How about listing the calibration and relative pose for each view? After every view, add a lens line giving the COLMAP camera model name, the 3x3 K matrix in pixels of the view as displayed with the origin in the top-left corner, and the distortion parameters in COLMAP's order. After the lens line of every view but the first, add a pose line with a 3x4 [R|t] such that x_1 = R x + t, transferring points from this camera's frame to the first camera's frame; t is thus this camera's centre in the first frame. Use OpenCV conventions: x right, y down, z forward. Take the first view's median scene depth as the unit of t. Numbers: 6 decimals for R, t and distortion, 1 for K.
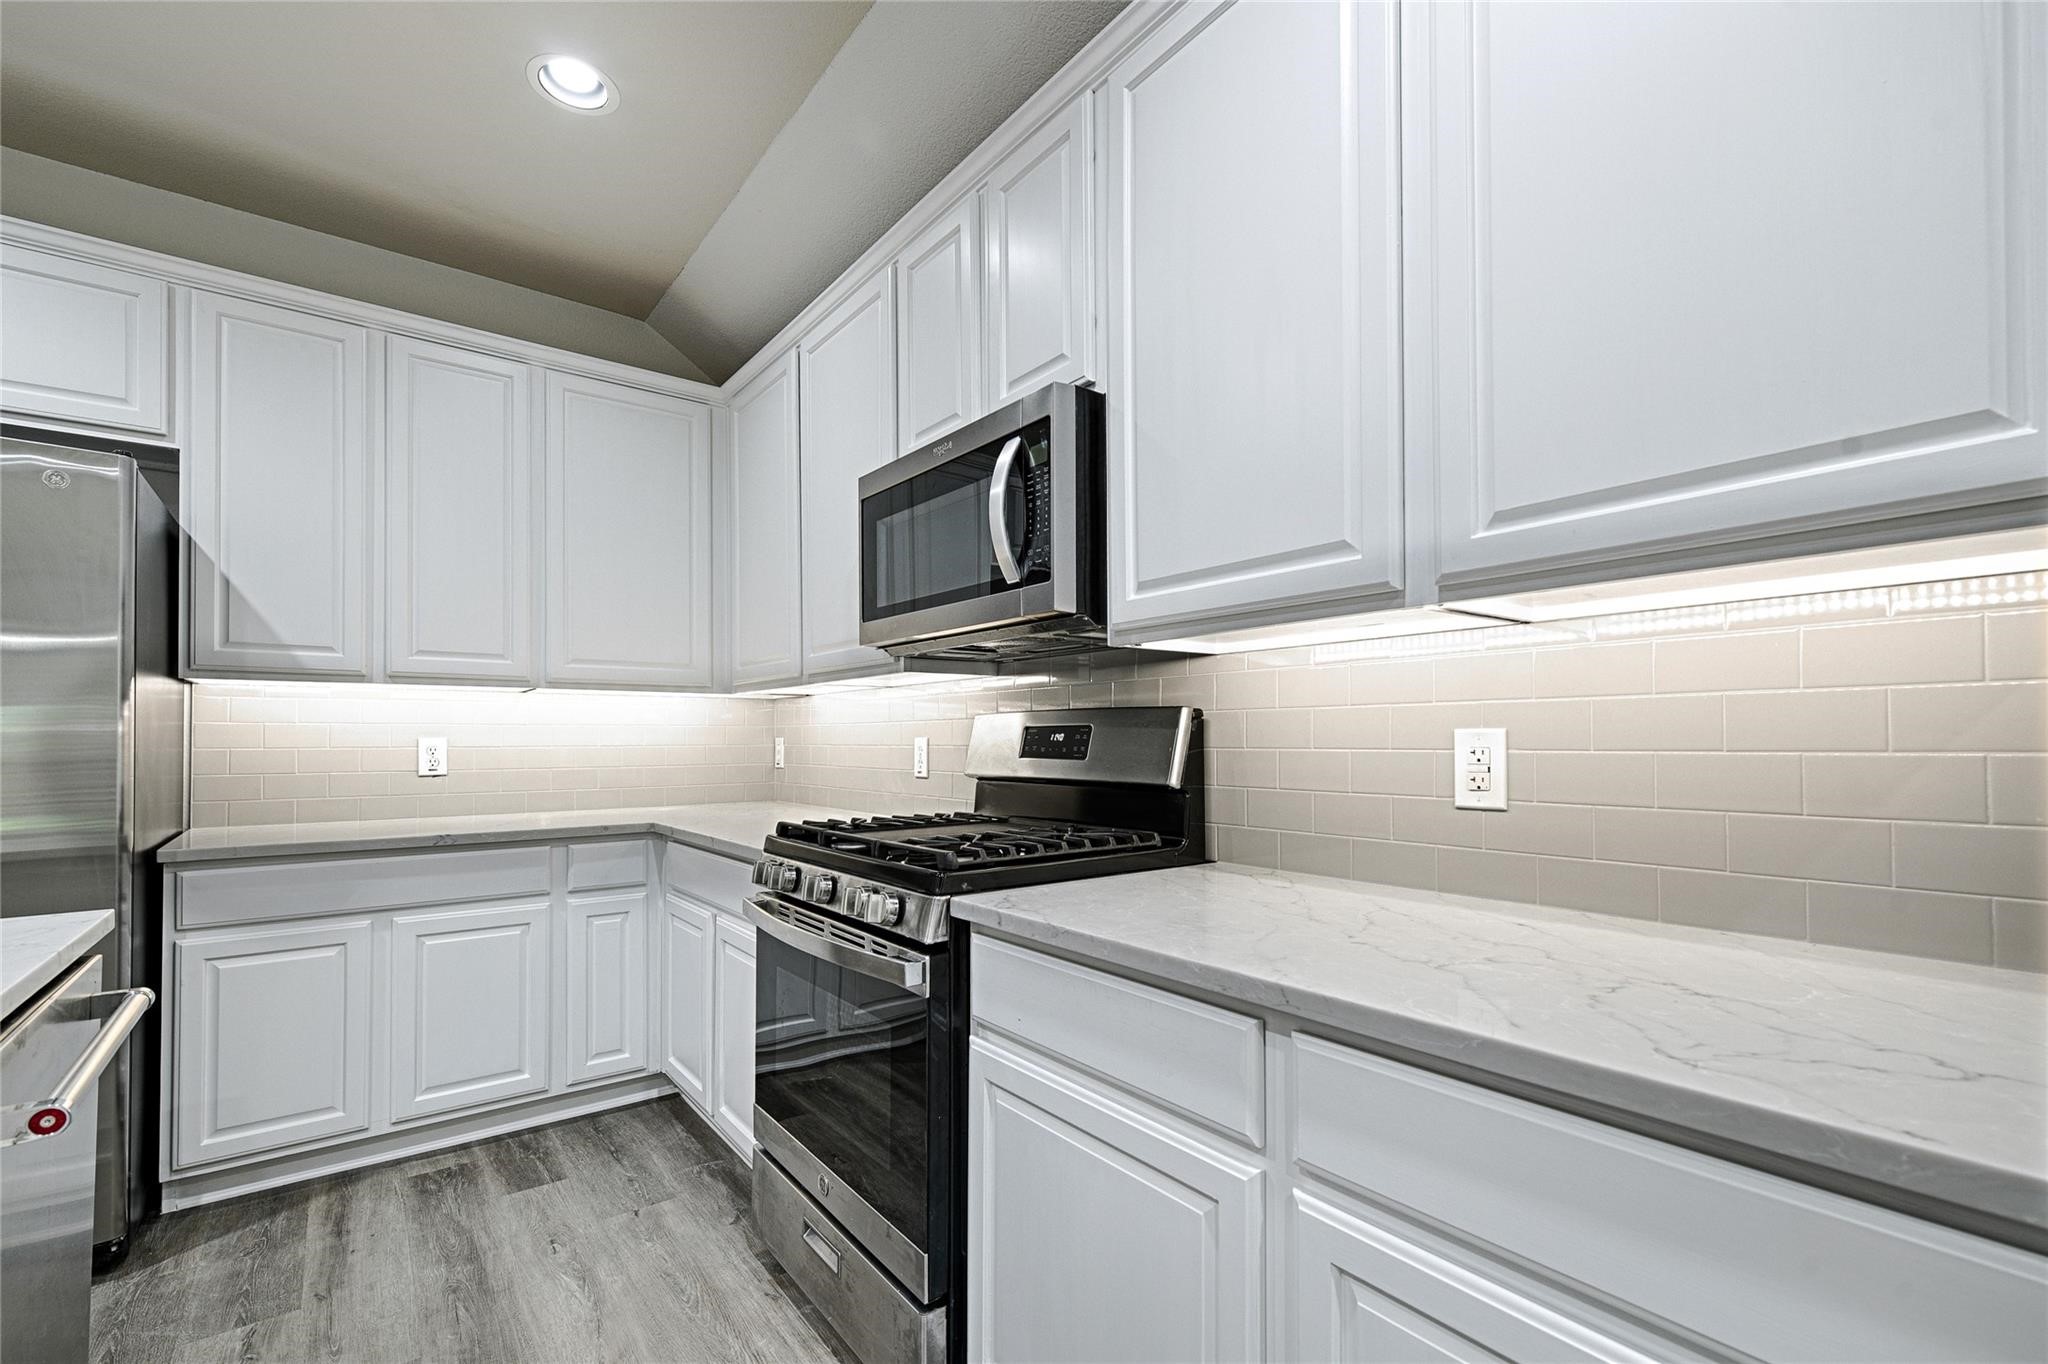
lens RADIAL K [[876.1, 0, 1024.0], [0, 876.1, 734.2], [0, 0, 1]] dist [-0.000507, -0.000043]
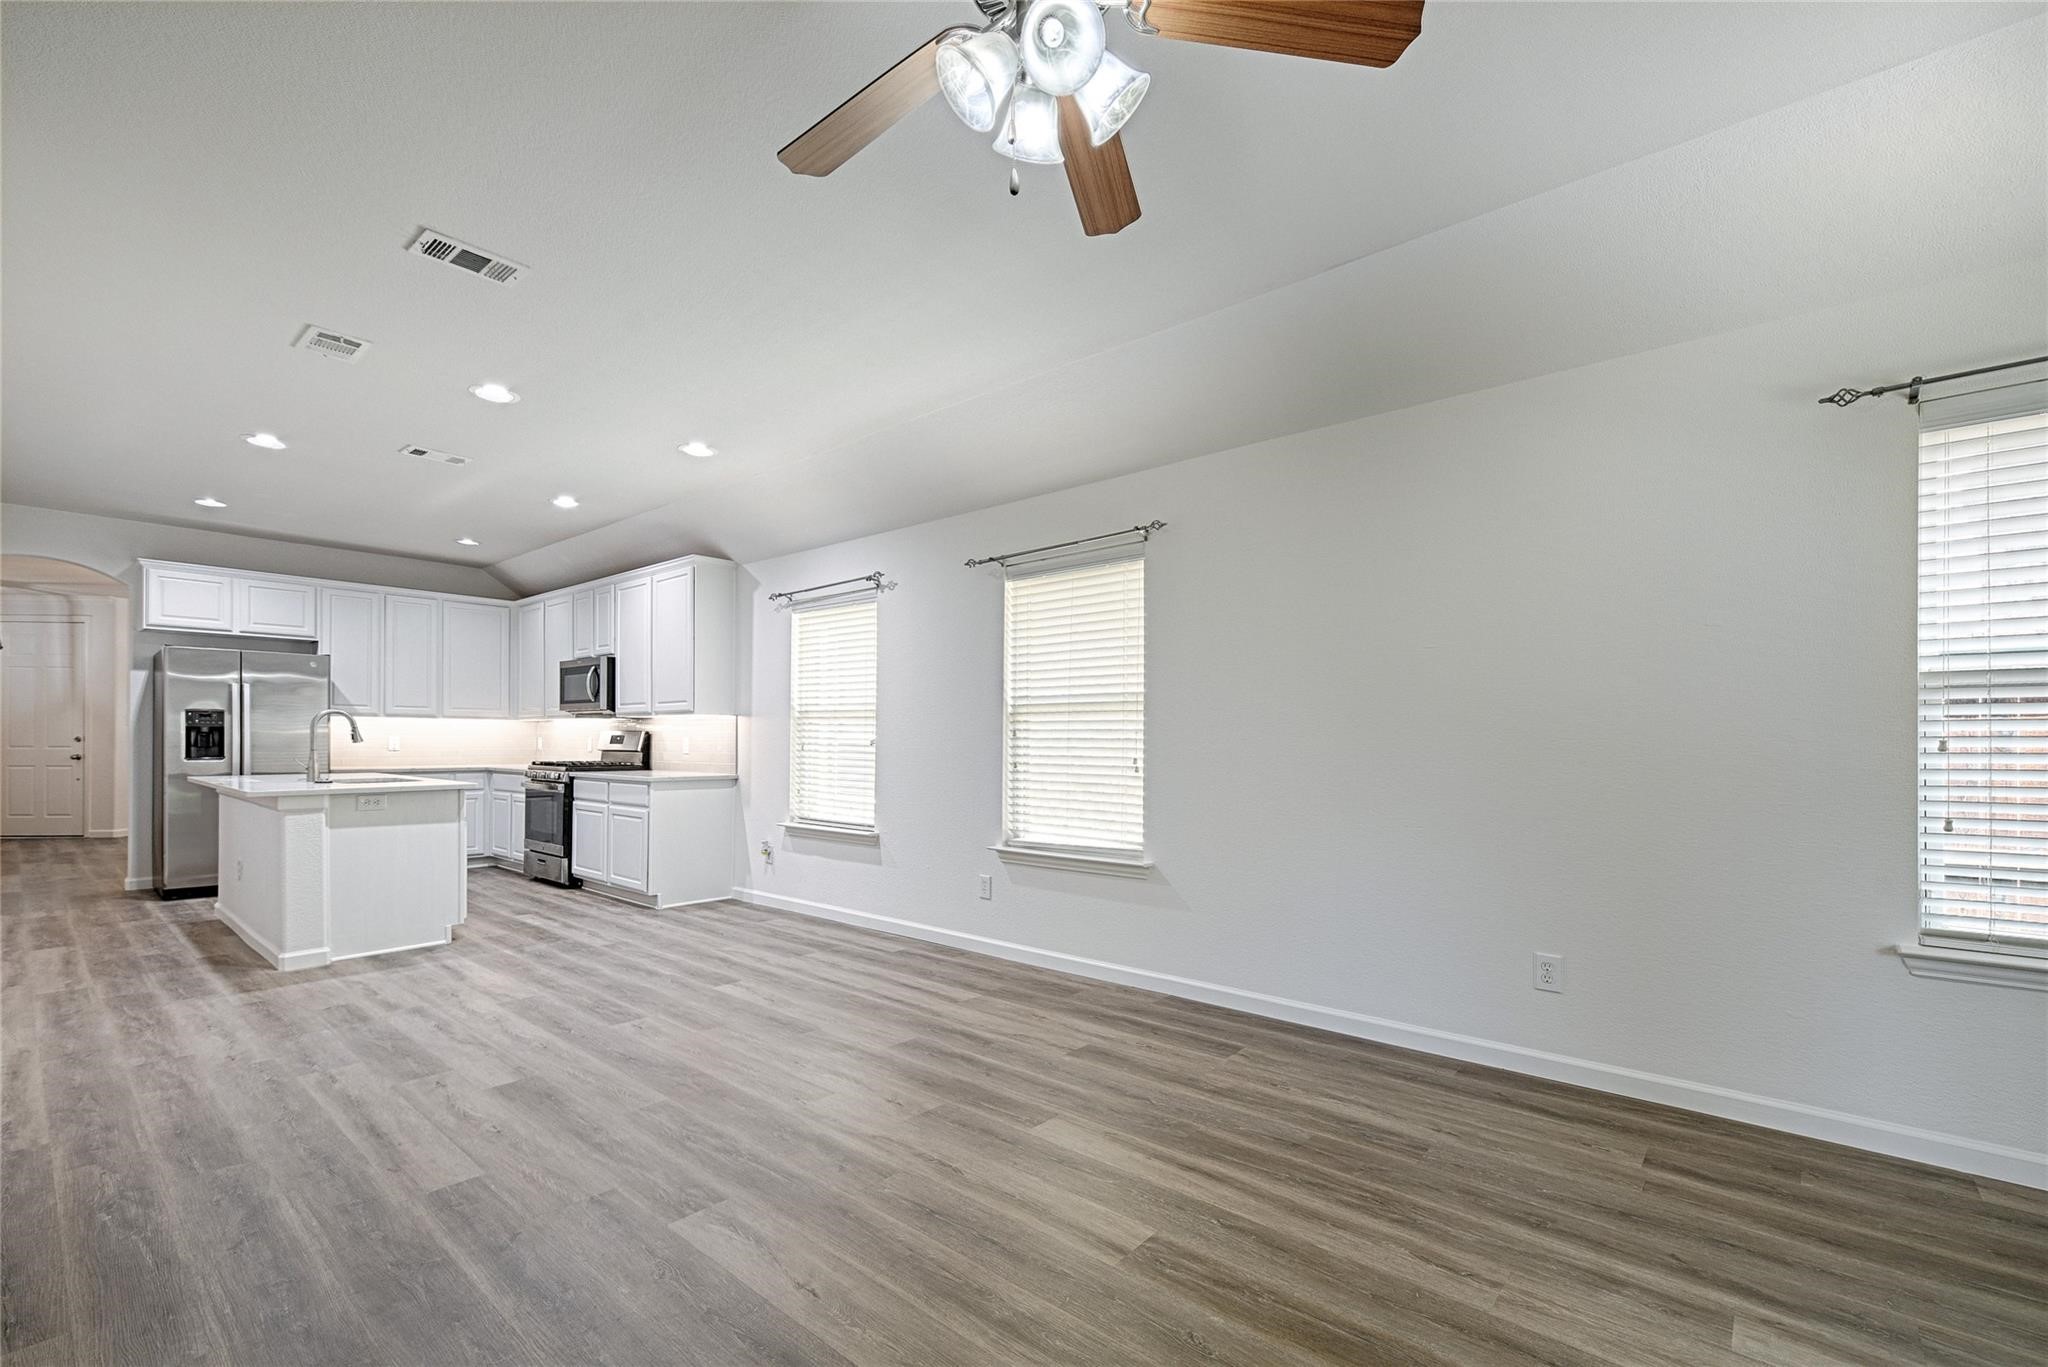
lens RADIAL K [[853.8, 0, 1022.5], [0, 853.8, 739.2], [0, 0, 1]] dist [0.000071, 0.000033]
pose [[0.977741, 0.005570, 0.209741, 1.002709], [-0.007365, 0.999943, 0.007776, -0.031068], [-0.209686, -0.009148, 0.977726, -3.002740]]
